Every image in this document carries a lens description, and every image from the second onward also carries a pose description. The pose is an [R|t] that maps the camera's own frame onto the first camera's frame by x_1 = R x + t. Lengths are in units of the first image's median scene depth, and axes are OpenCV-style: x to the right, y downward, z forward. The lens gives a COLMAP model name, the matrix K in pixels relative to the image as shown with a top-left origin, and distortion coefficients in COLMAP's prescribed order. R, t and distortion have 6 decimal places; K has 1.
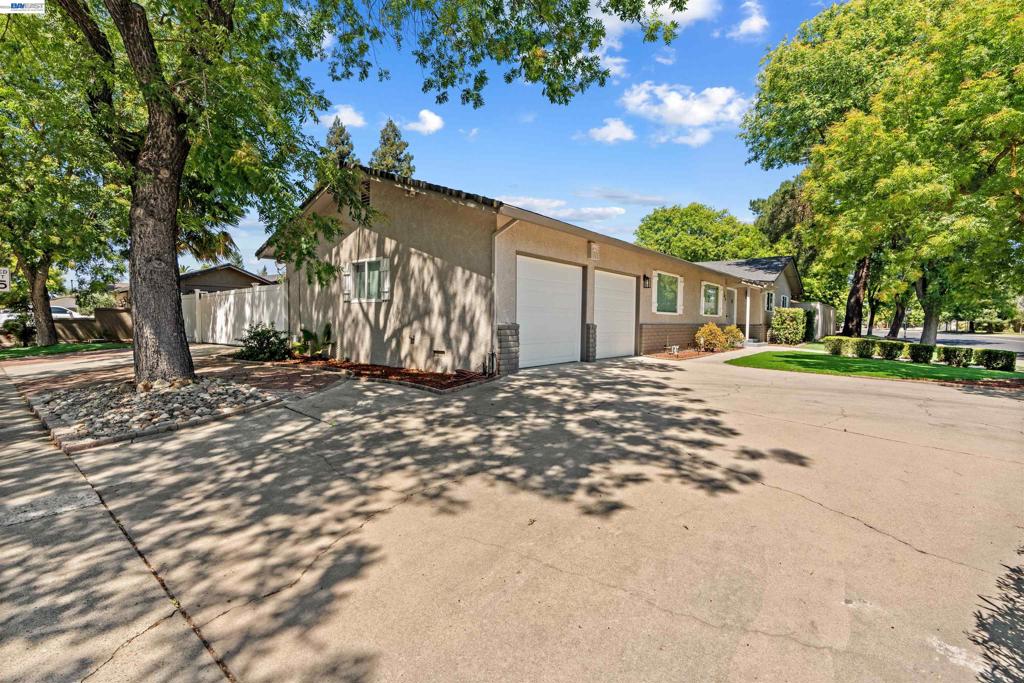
lens RADIAL K [[497.1, 0, 517.6], [0, 497.1, 326.9], [0, 0, 1]] dist [-0.000994, -0.000189]
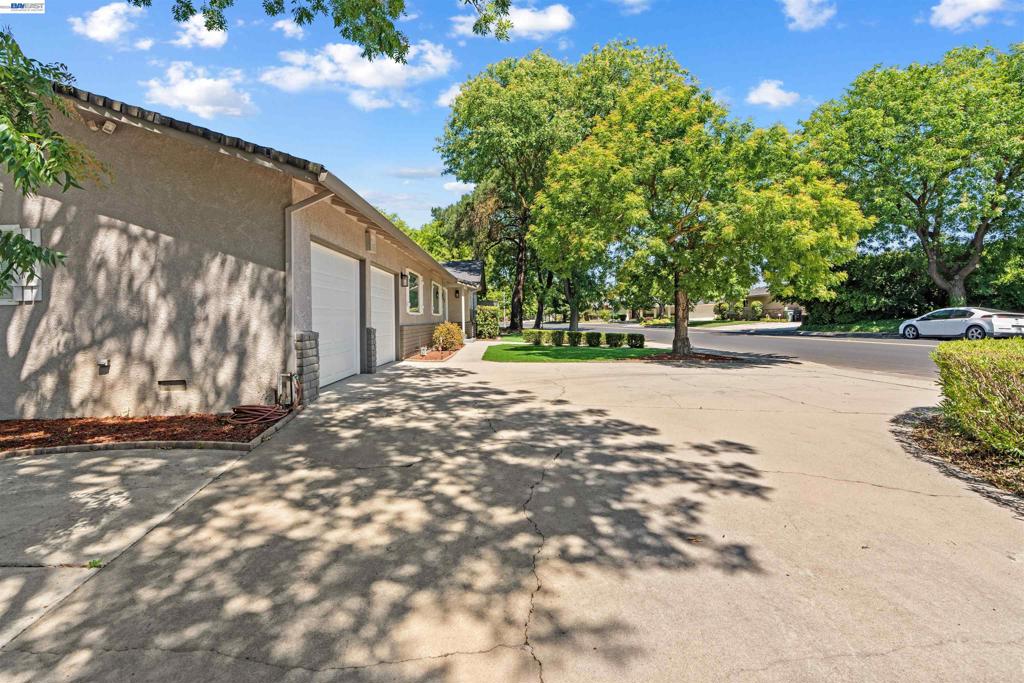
lens RADIAL K [[464.3, 0, 514.9], [0, 464.3, 339.5], [0, 0, 1]] dist [0.019340, -0.000200]
pose [[0.738755, -0.065866, 0.670748, -0.252117], [0.041011, 0.997762, 0.052809, -0.024752], [-0.672725, -0.011505, 0.739803, 0.271361]]
